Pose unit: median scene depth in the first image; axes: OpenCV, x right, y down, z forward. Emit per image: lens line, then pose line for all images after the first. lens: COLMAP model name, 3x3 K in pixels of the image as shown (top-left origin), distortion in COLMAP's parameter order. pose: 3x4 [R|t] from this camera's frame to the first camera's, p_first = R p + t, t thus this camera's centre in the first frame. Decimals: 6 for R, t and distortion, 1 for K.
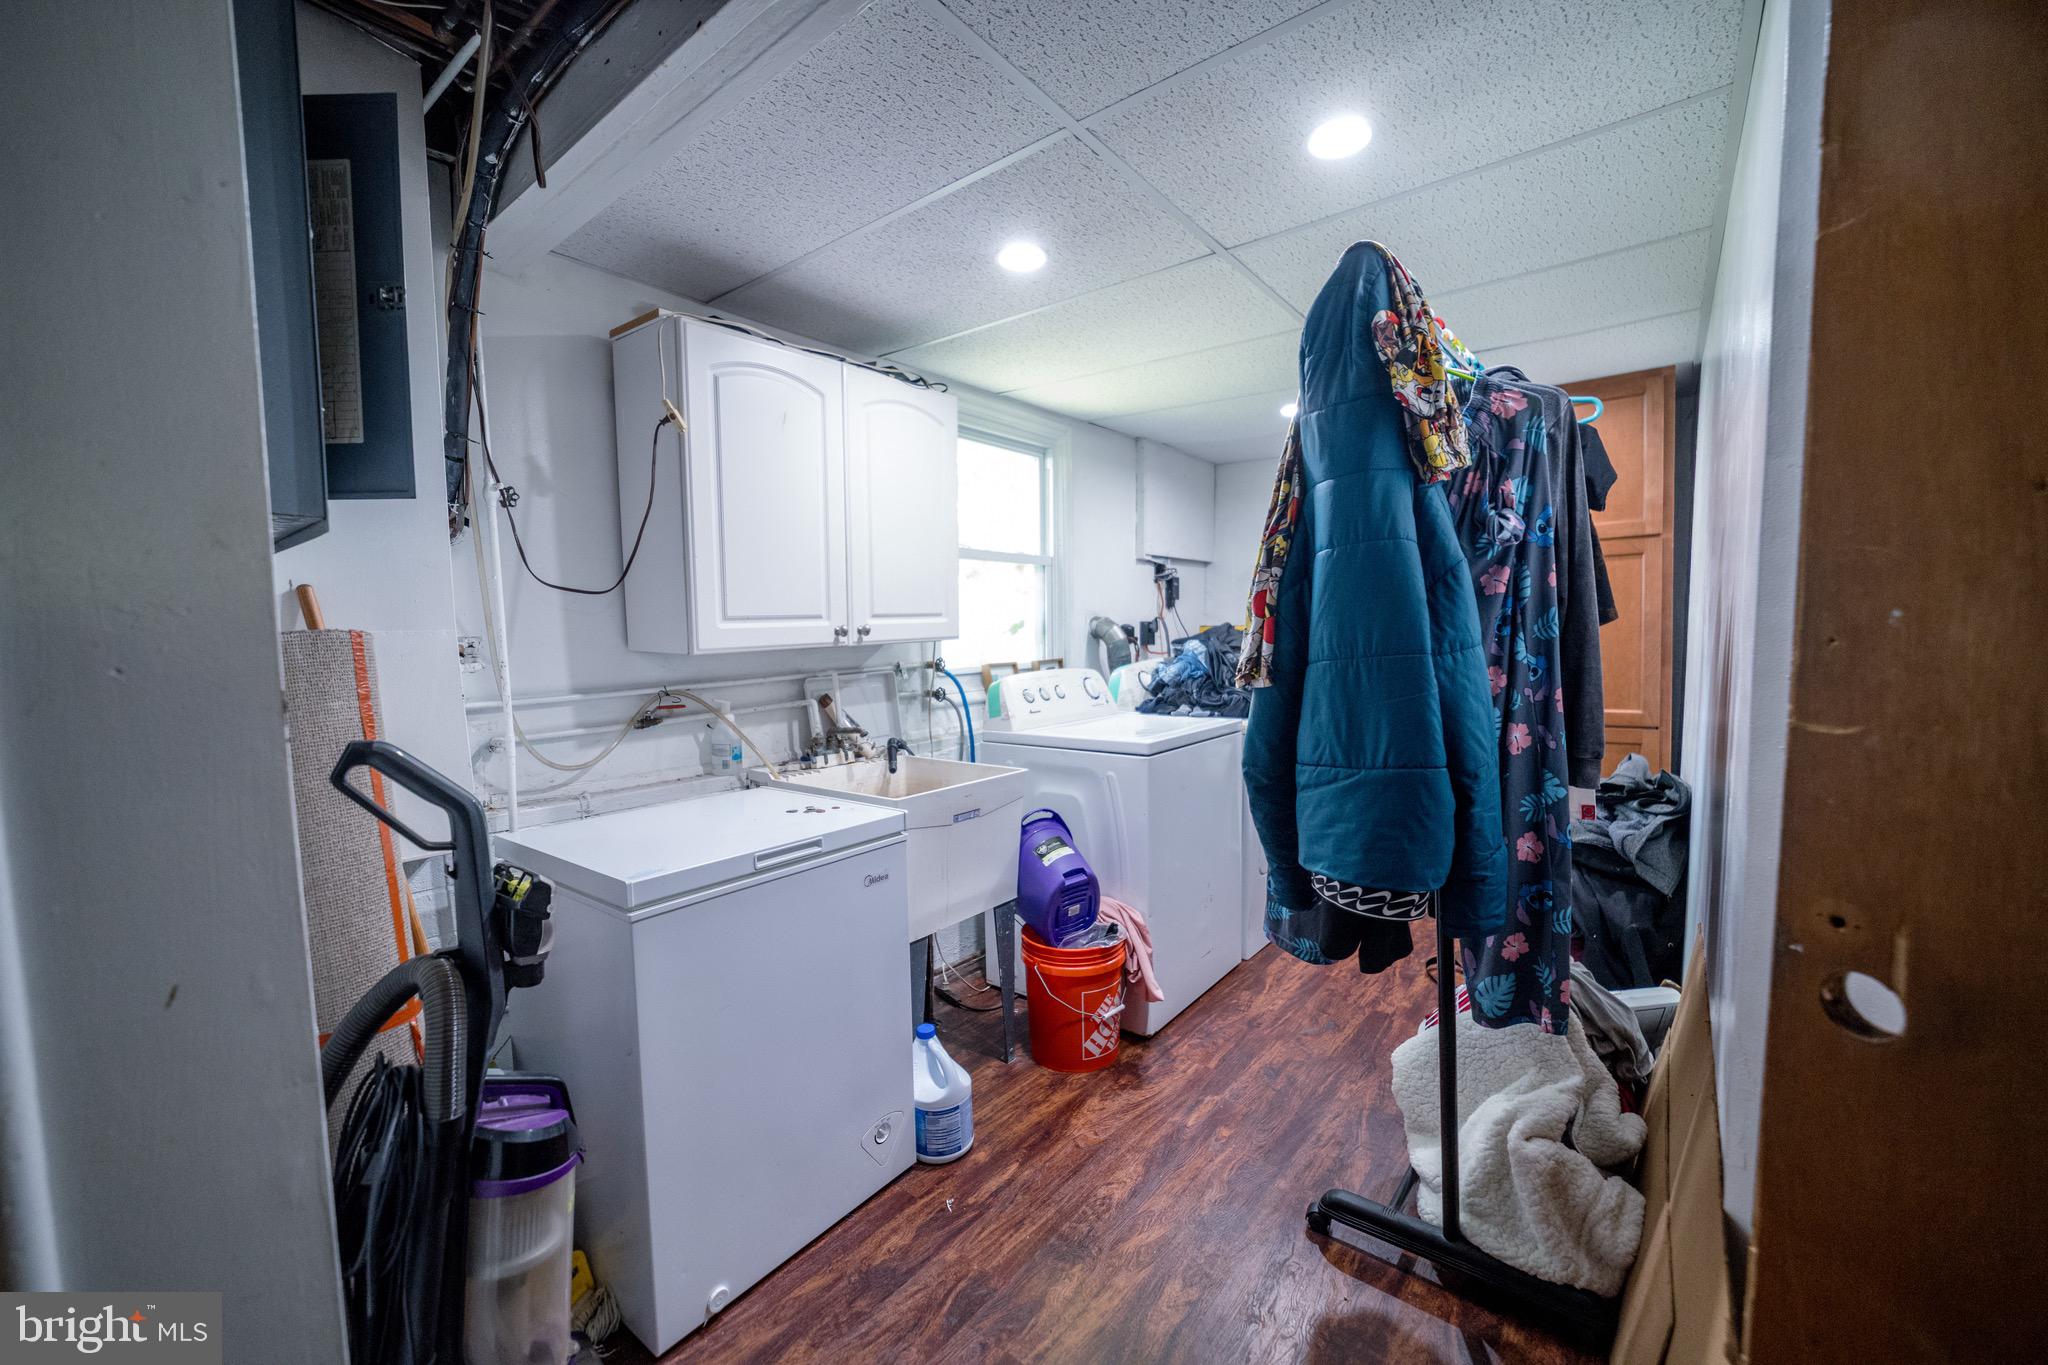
lens RADIAL K [[793.3, 0, 1033.0], [0, 793.3, 690.5], [0, 0, 1]] dist [-0.027694, 0.007890]
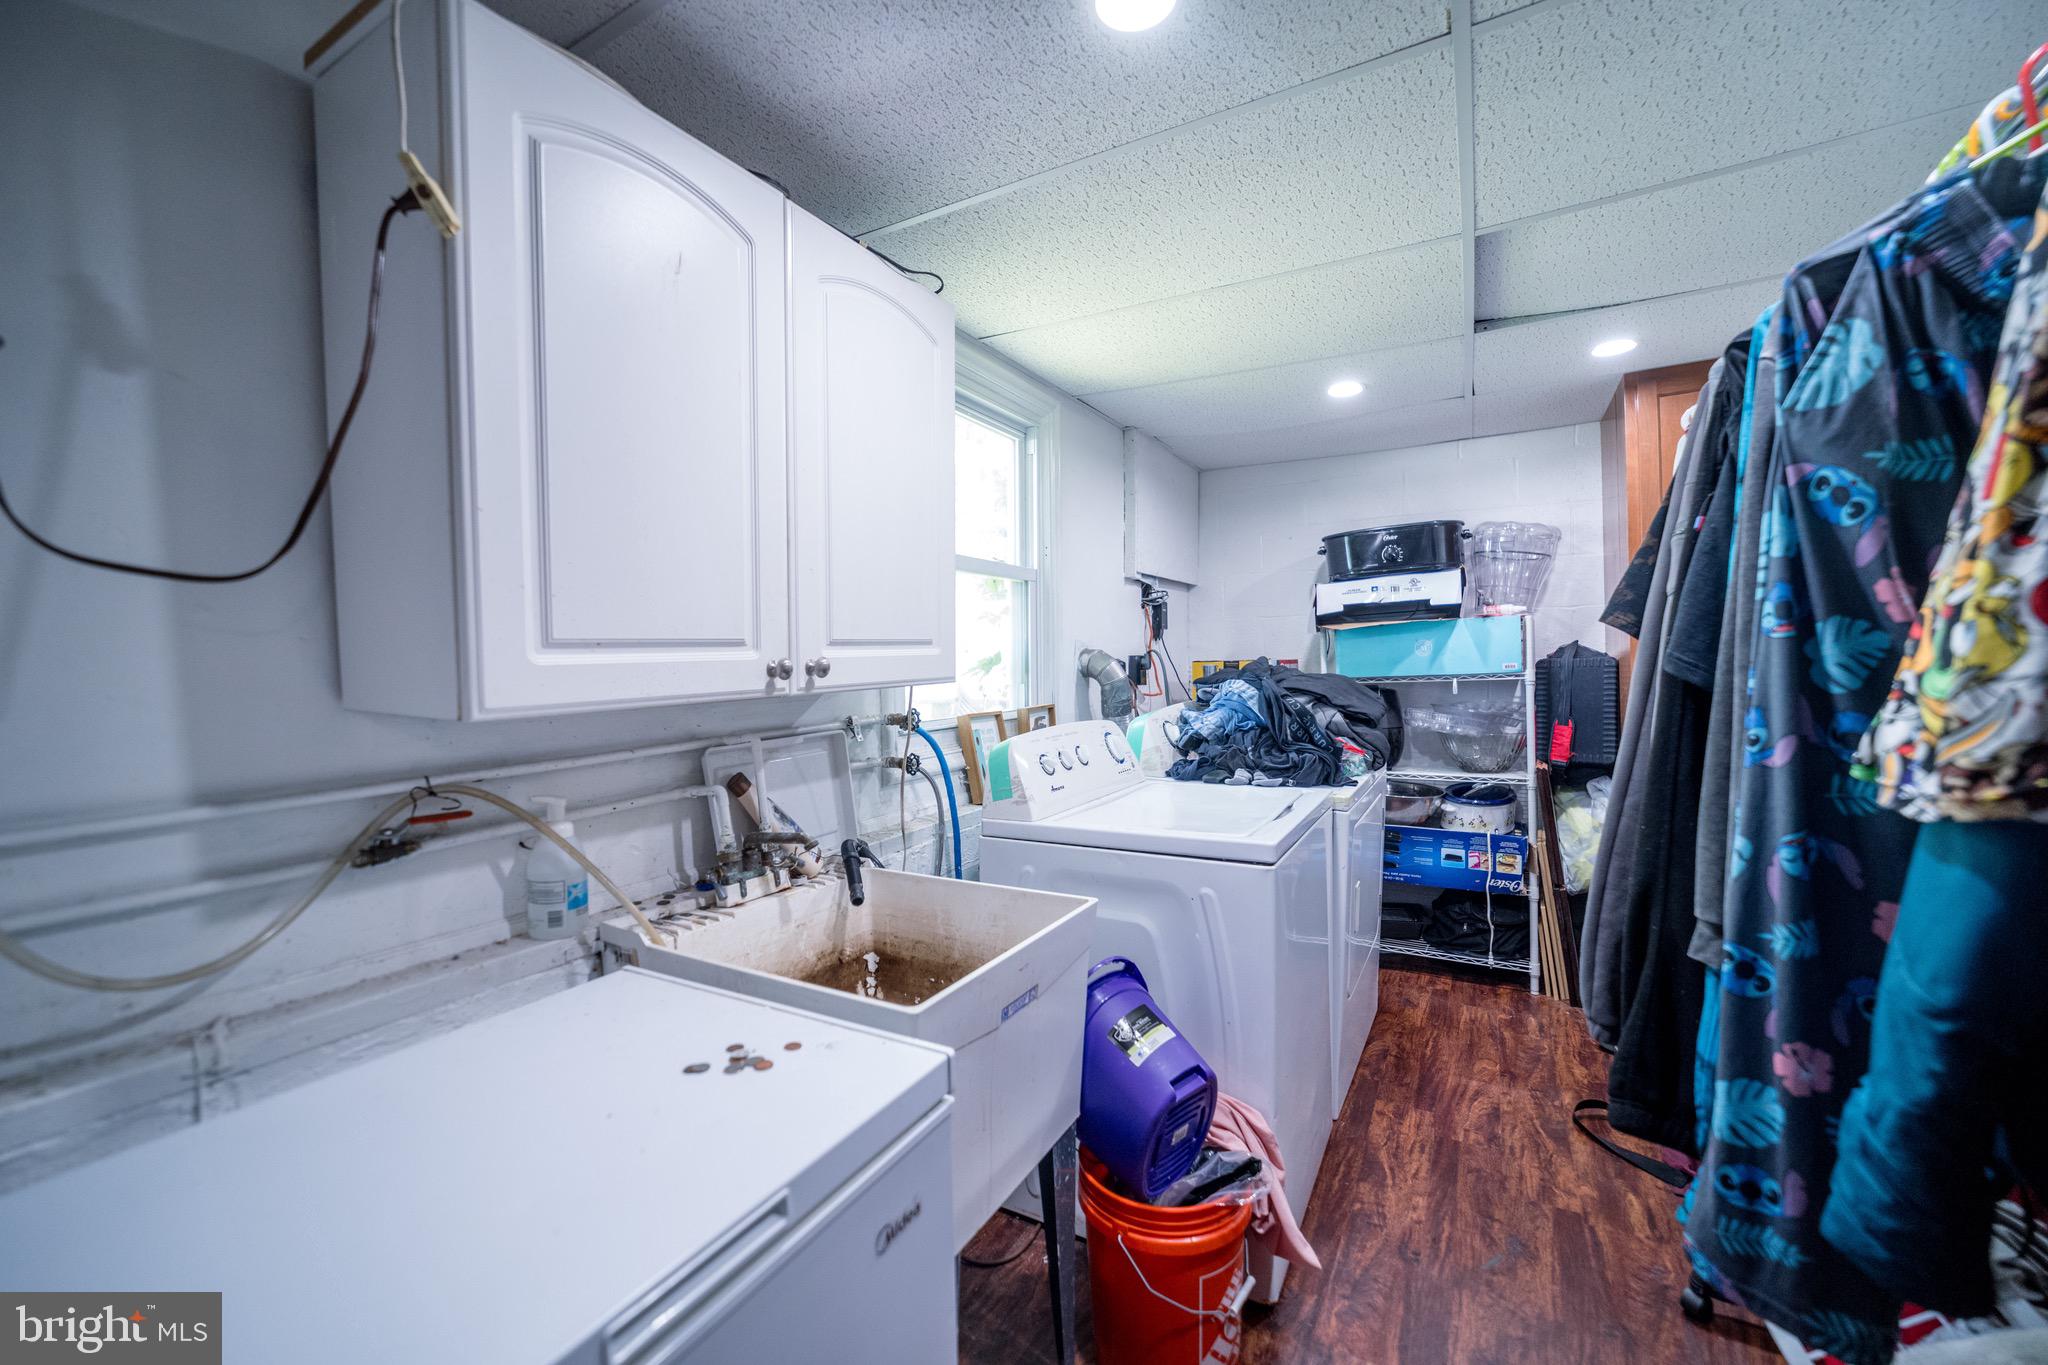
lens RADIAL K [[793.3, 0, 1032.7], [0, 793.3, 692.8], [0, 0, 1]] dist [-0.027694, 0.007890]
pose [[0.989265, -0.004903, 0.146050, -0.133794], [0.010986, 0.999104, -0.040875, -0.030776], [-0.145718, 0.042041, 0.988432, 0.387143]]
